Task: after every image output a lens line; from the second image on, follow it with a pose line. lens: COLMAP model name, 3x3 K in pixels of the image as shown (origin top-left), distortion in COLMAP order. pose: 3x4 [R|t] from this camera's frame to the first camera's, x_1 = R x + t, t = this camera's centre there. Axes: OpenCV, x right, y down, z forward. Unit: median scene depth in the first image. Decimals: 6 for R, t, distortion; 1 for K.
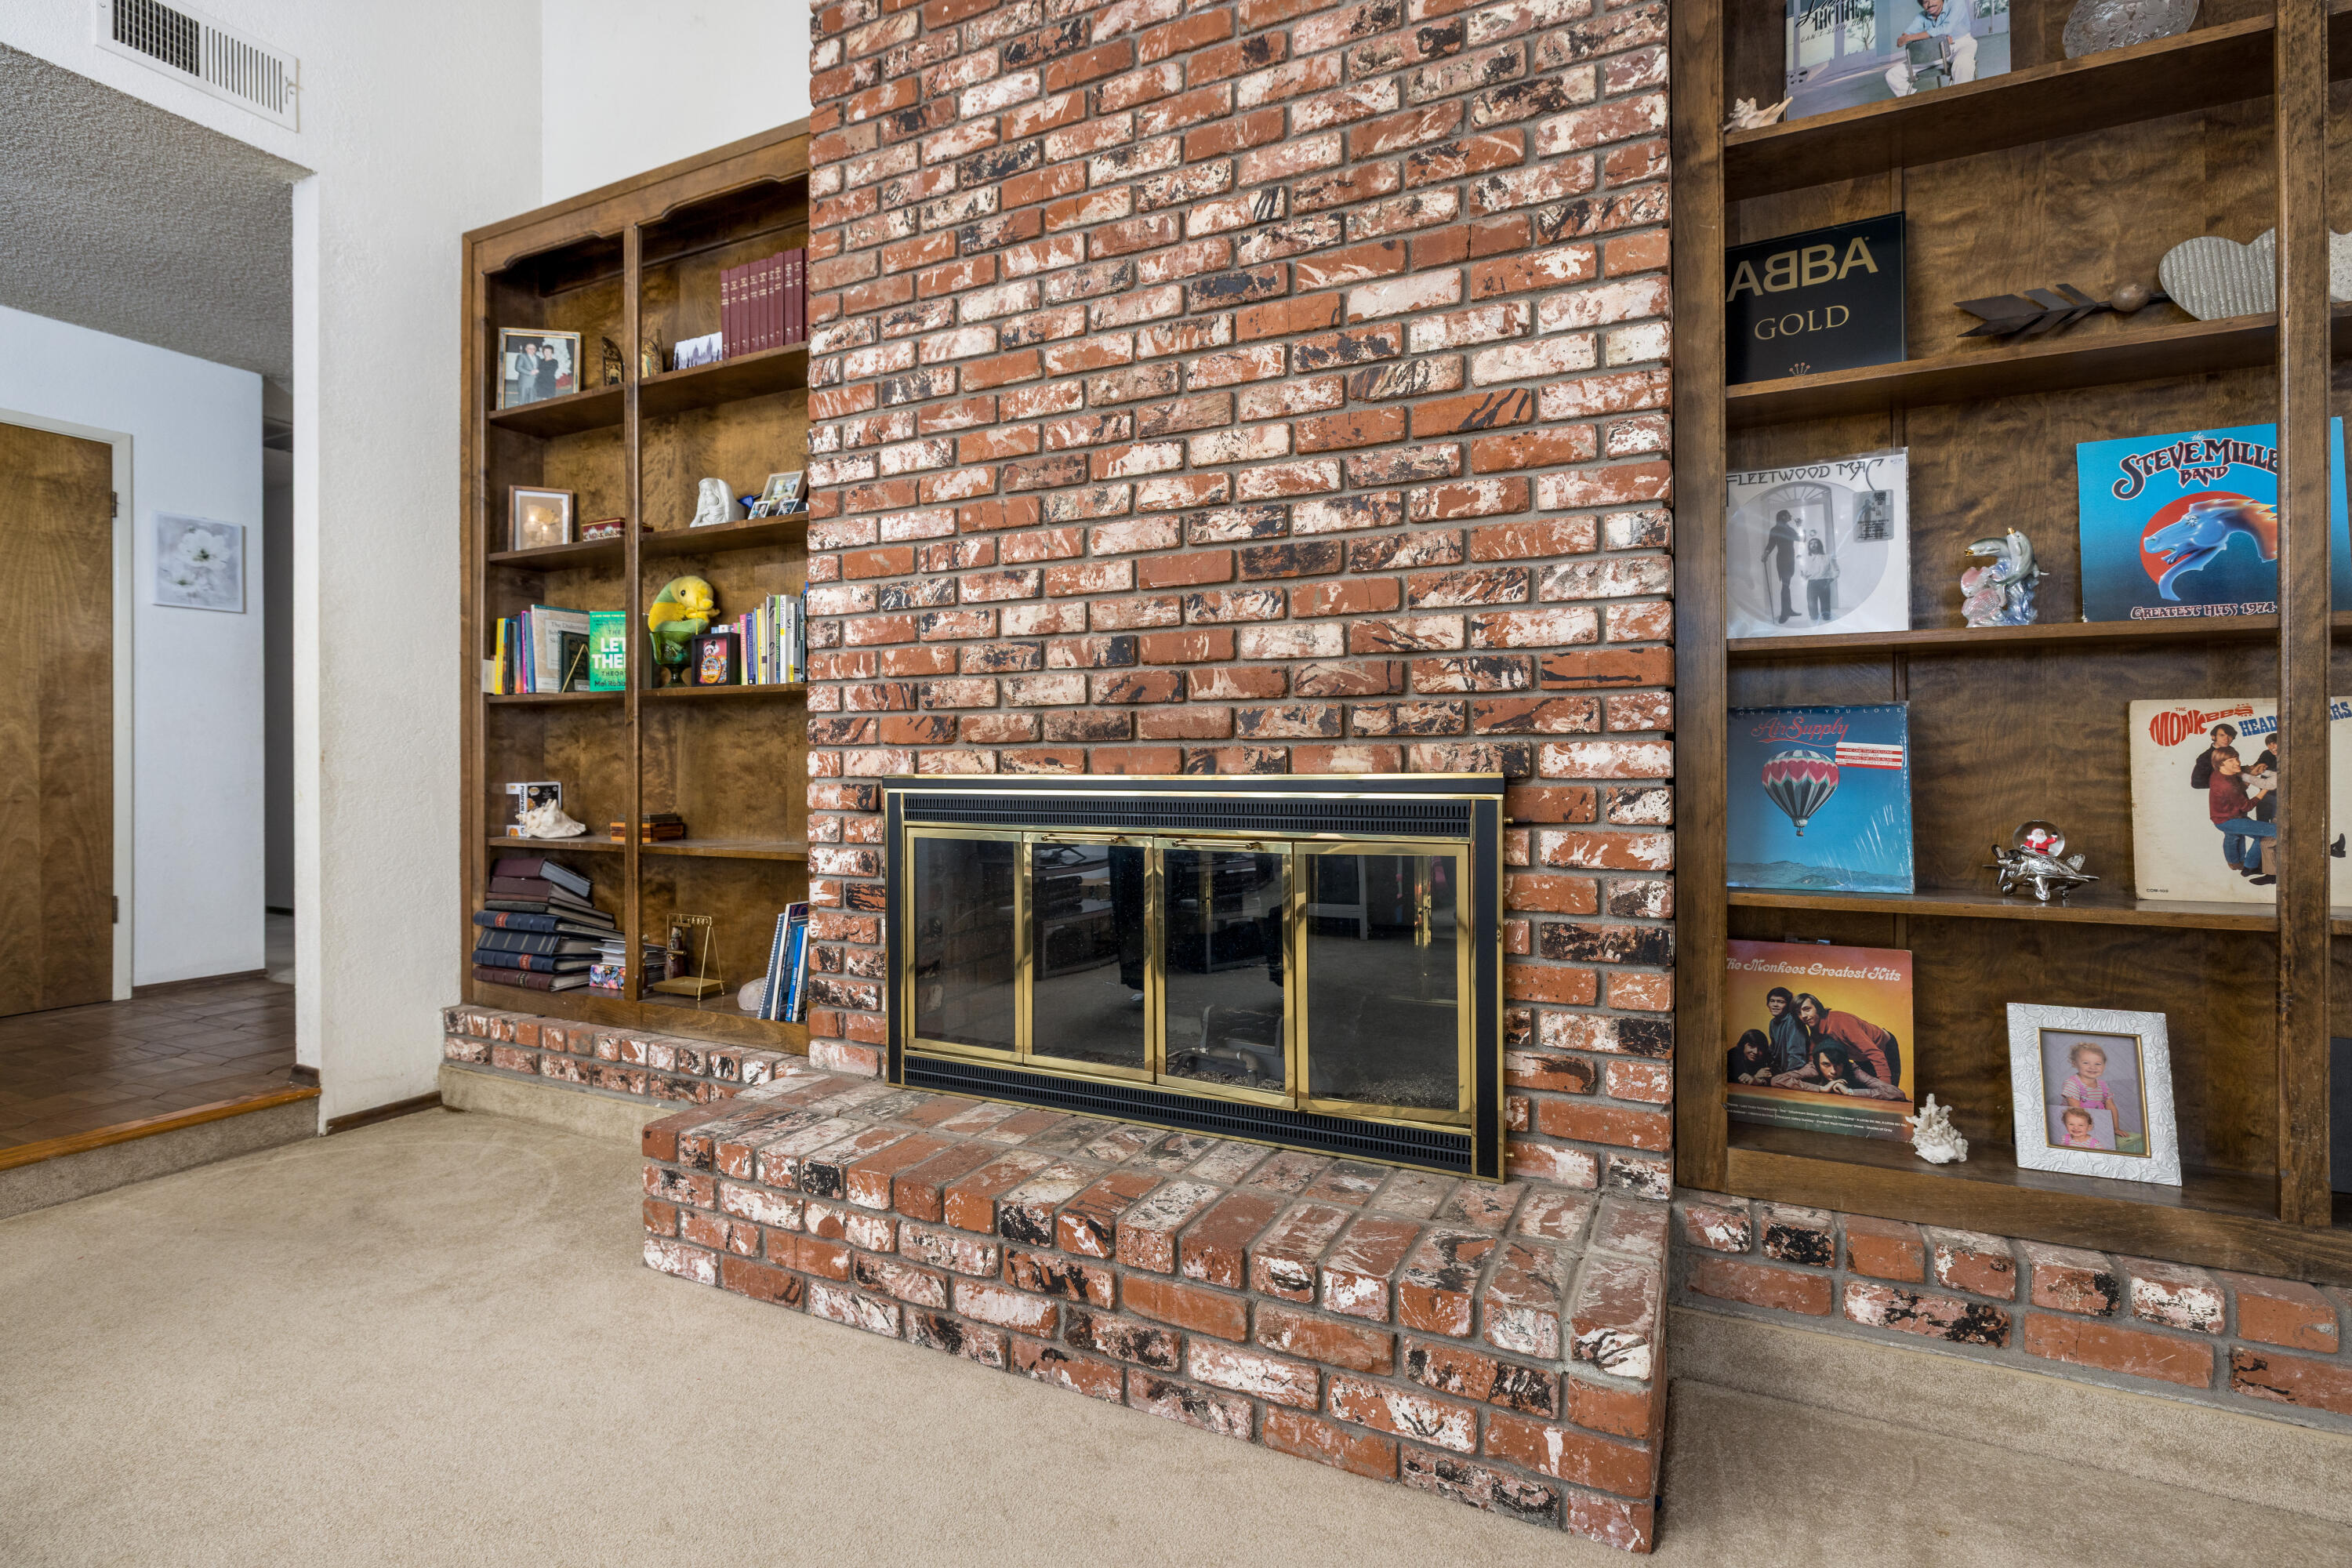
lens RADIAL K [[1100.7, 0, 1178.9], [0, 1100.7, 765.1], [0, 0, 1]] dist [-0.005269, -0.000214]
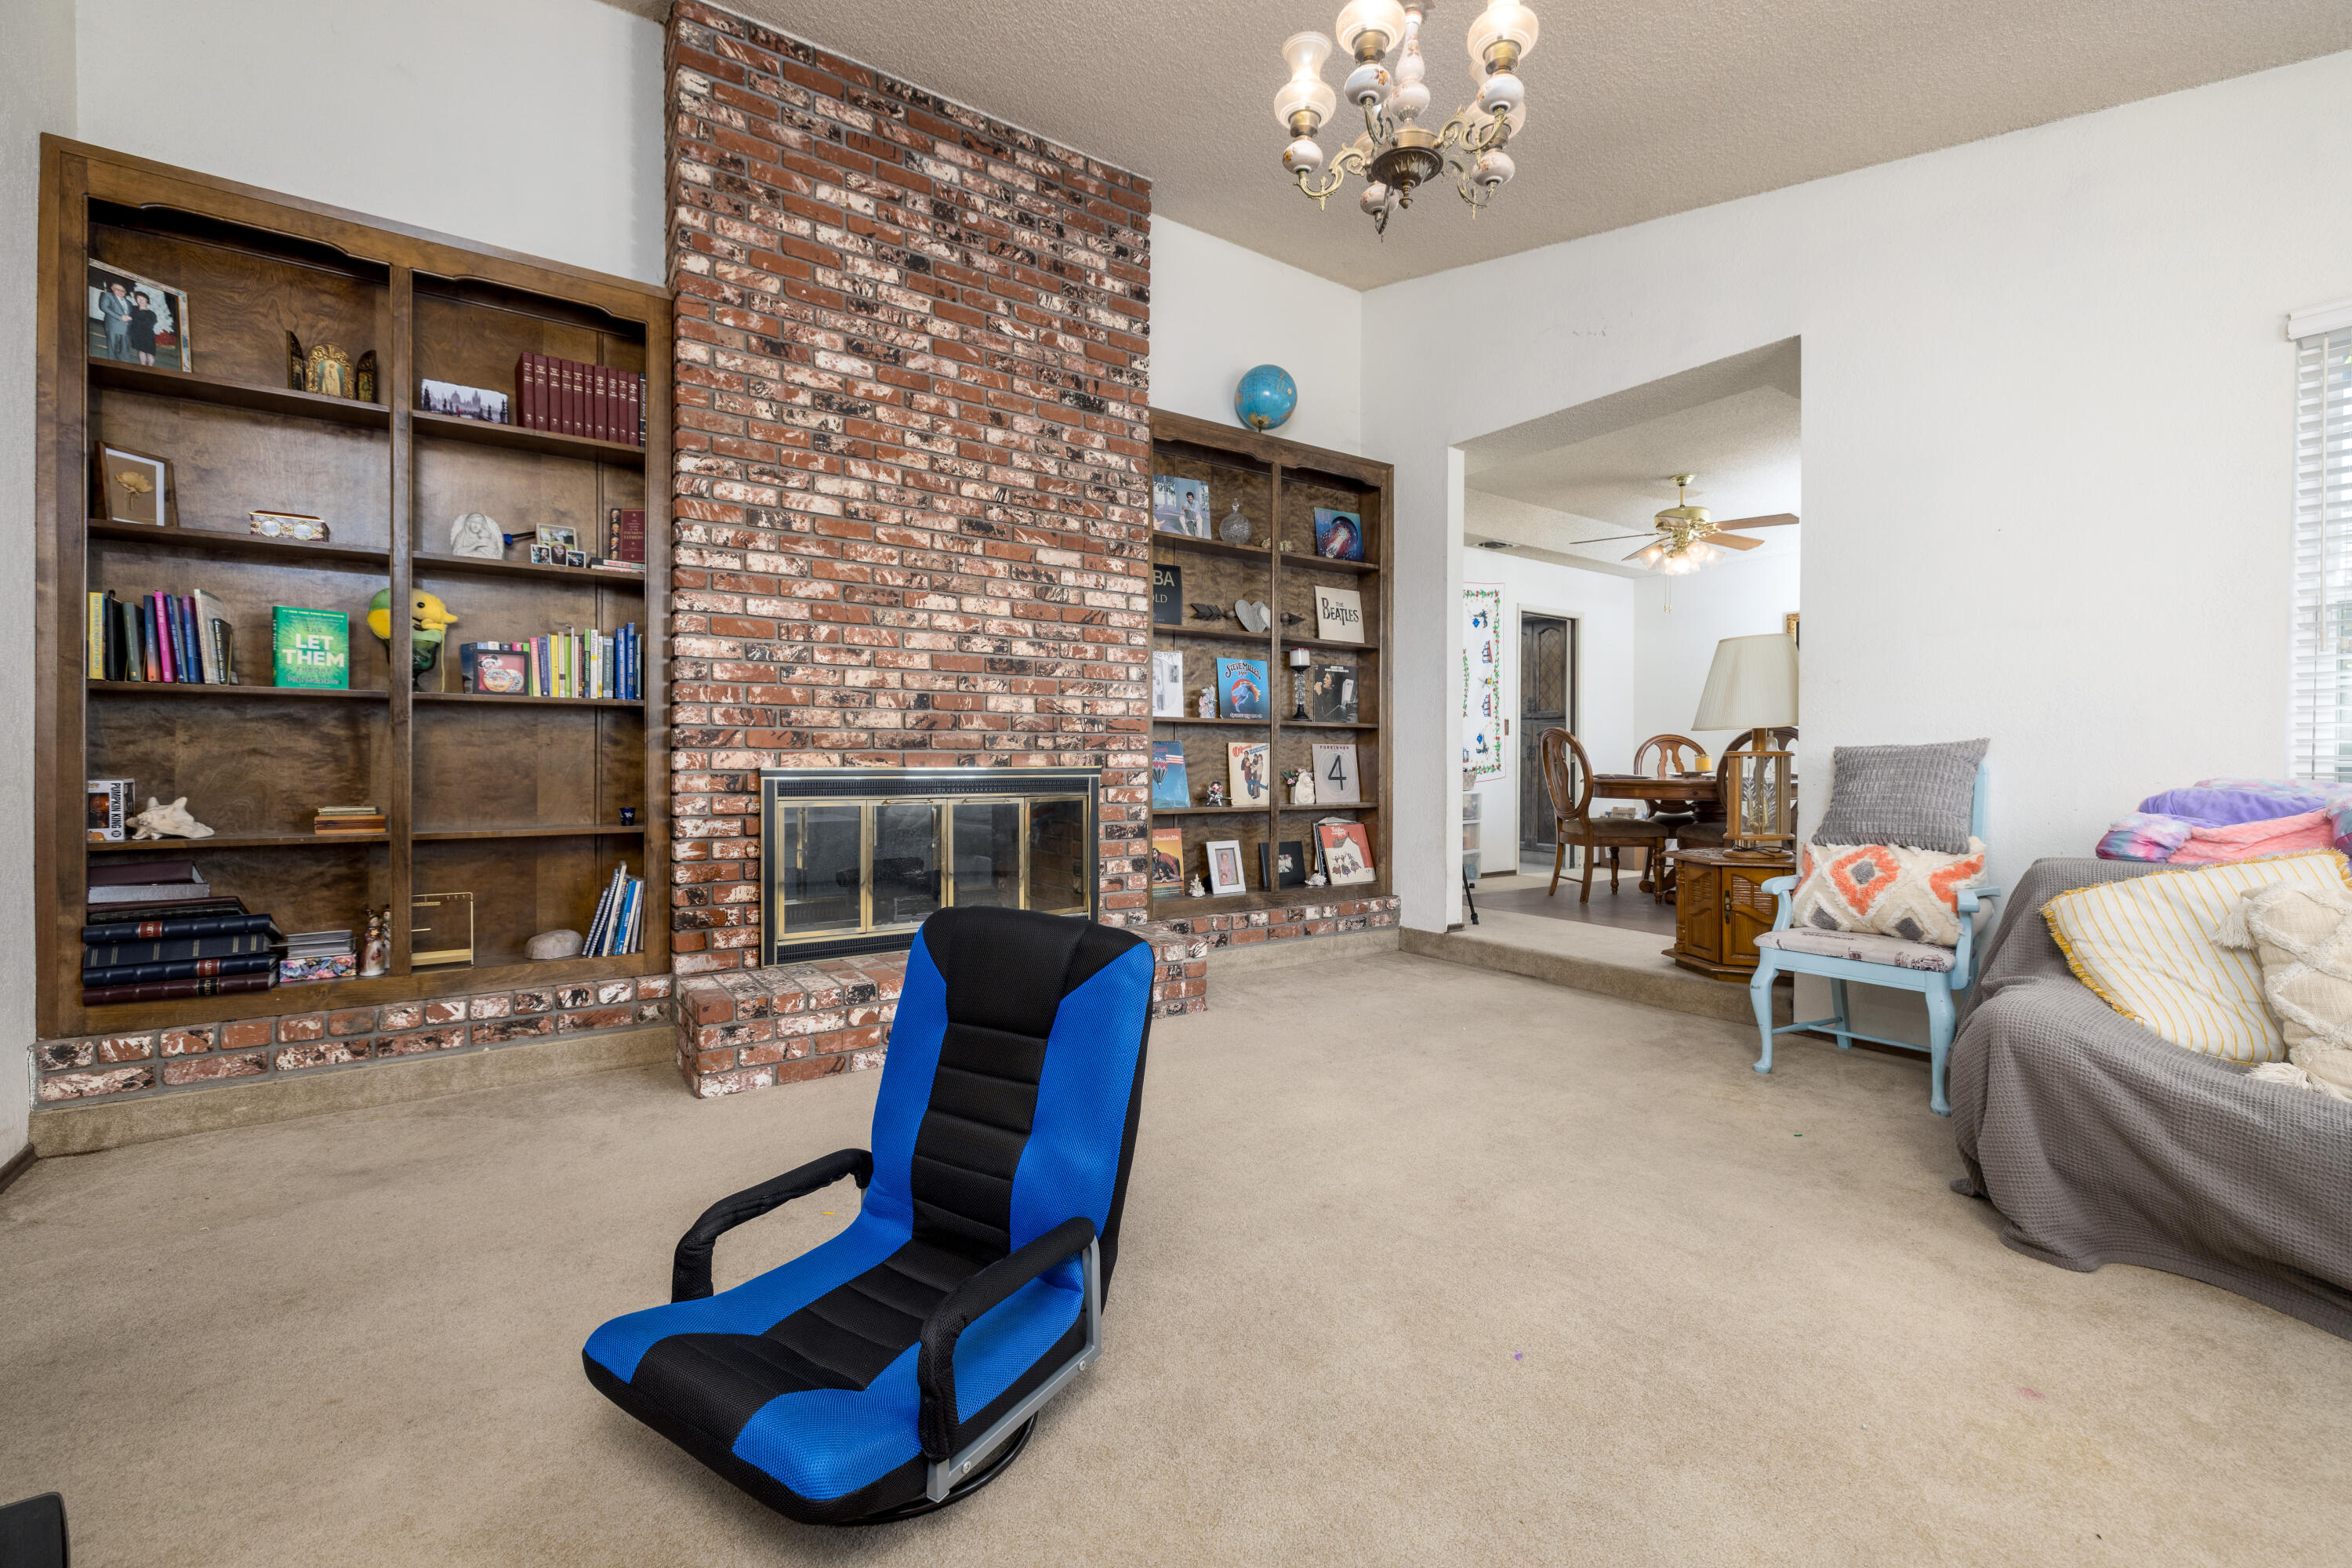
lens RADIAL K [[980.1, 0, 1178.8], [0, 980.1, 773.1], [0, 0, 1]] dist [0.003507, -0.000377]
pose [[0.495771, -0.007271, 0.868423, -1.367124], [-0.002553, 0.999948, 0.009829, 0.001354], [-0.868450, -0.007090, 0.495727, -0.222545]]
